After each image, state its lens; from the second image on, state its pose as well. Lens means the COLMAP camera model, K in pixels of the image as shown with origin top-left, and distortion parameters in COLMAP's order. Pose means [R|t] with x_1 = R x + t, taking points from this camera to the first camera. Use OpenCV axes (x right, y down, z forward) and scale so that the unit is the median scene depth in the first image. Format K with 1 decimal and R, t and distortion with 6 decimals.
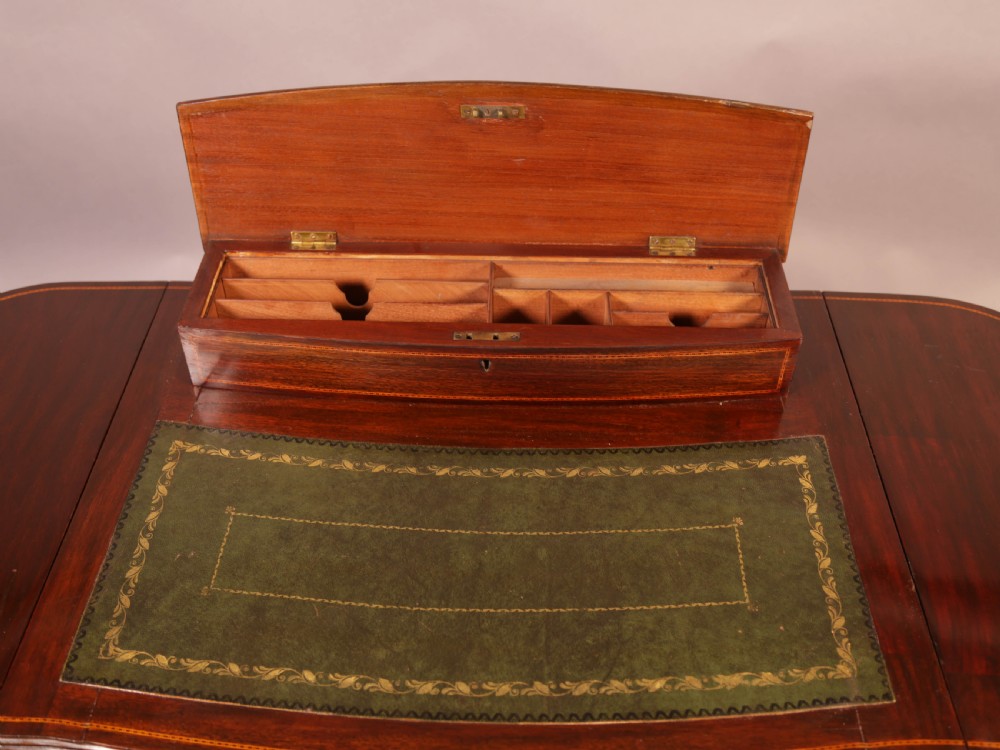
lens RADIAL K [[1040.4, 0, 500.5], [0, 1040.4, 378.5], [0, 0, 1]] dist [-0.032193, 0.055702]
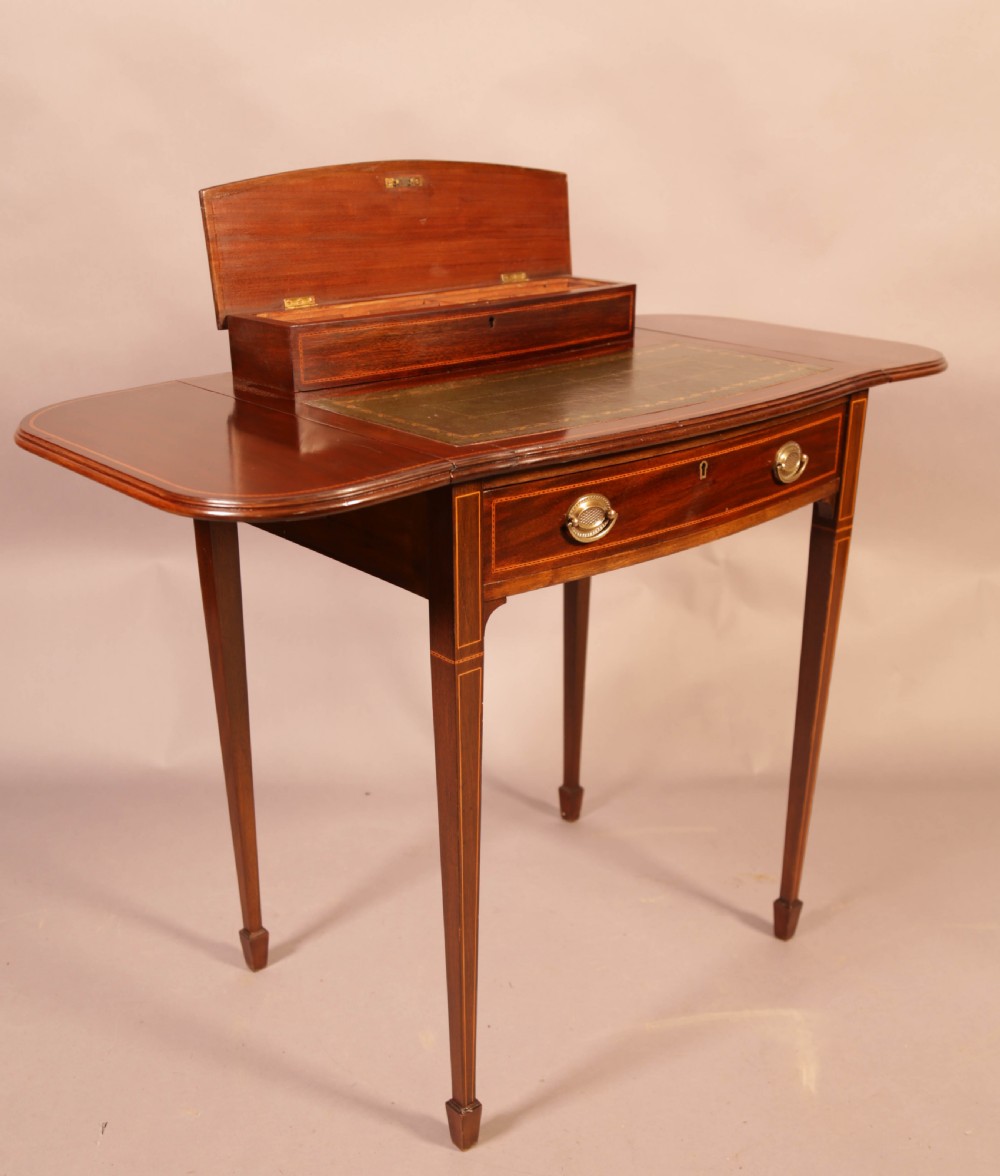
lens RADIAL K [[1298.9, 0, 494.7], [0, 1298.9, 673.4], [0, 0, 1]] dist [-0.036816, 0.012738]
pose [[0.731369, -0.275804, 0.623724, -1.213669], [0.469923, 0.866607, -0.167820, 0.682417], [-0.494239, 0.415841, 0.763416, -0.119351]]
